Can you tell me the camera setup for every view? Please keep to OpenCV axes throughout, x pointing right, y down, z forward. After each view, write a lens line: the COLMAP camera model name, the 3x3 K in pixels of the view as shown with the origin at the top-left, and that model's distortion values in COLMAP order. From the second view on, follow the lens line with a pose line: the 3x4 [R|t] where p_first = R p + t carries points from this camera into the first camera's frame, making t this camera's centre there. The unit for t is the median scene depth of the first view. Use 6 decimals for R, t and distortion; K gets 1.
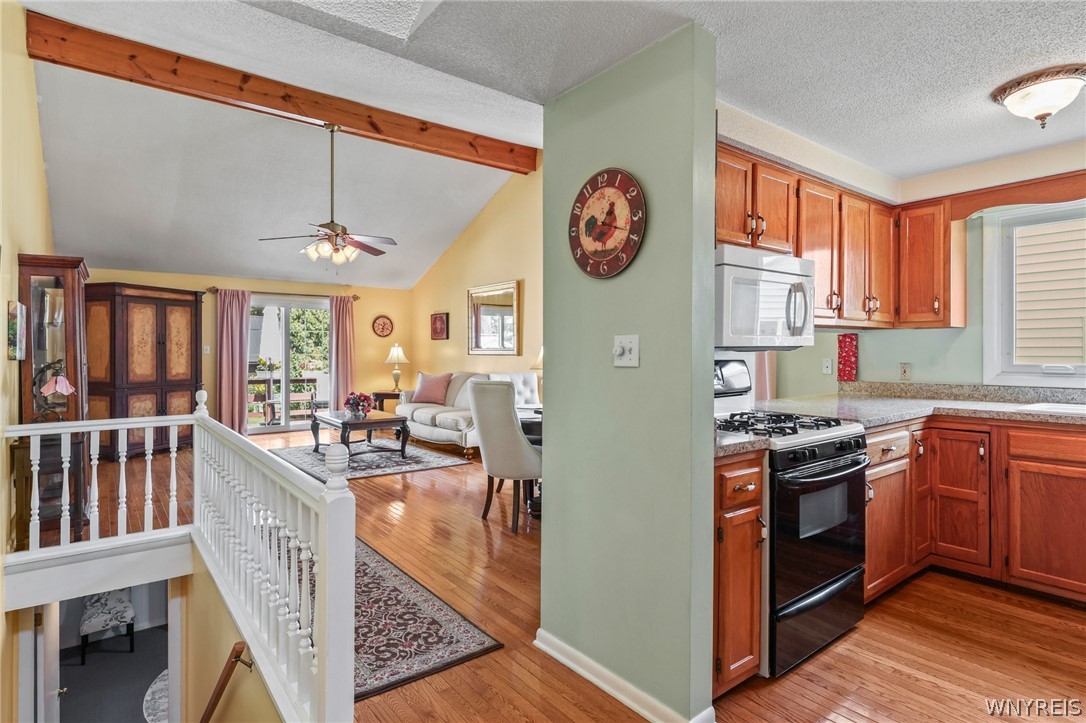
lens RADIAL K [[571.8, 0, 538.6], [0, 571.8, 351.3], [0, 0, 1]] dist [0.000819, 0.000828]
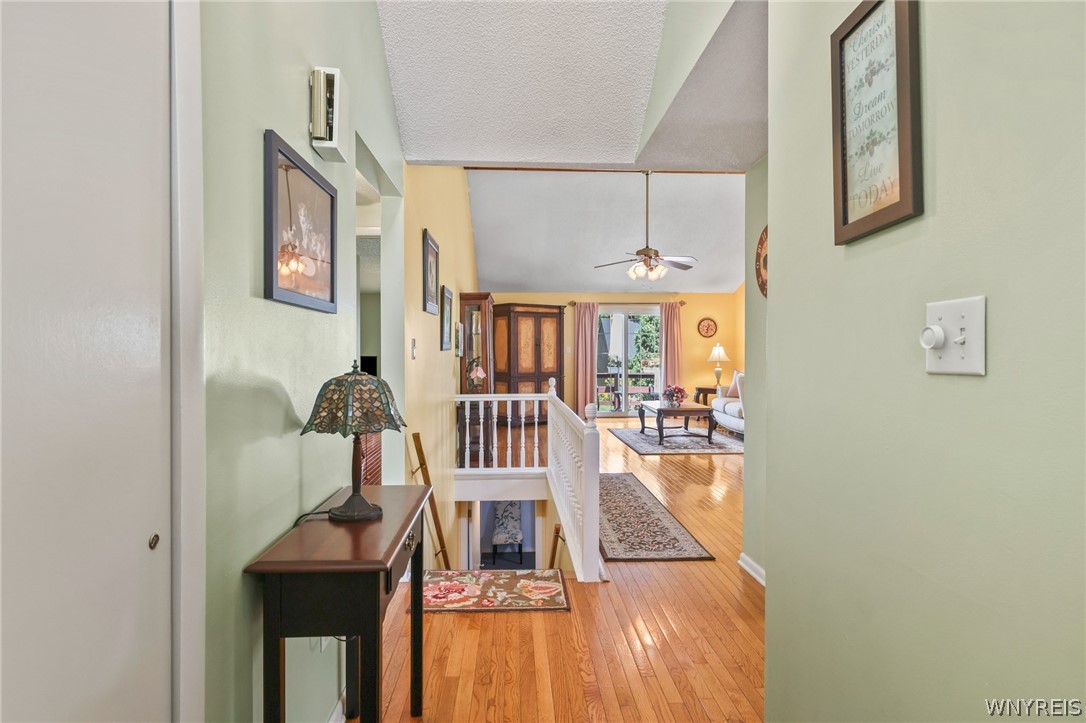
lens RADIAL K [[590.7, 0, 541.5], [0, 590.7, 355.7], [0, 0, 1]] dist [-0.002214, -0.000316]
pose [[0.824280, 0.003018, -0.566174, 0.191009], [0.002525, 0.999956, 0.009007, -0.001967], [0.566177, -0.008853, 0.824236, -0.207669]]
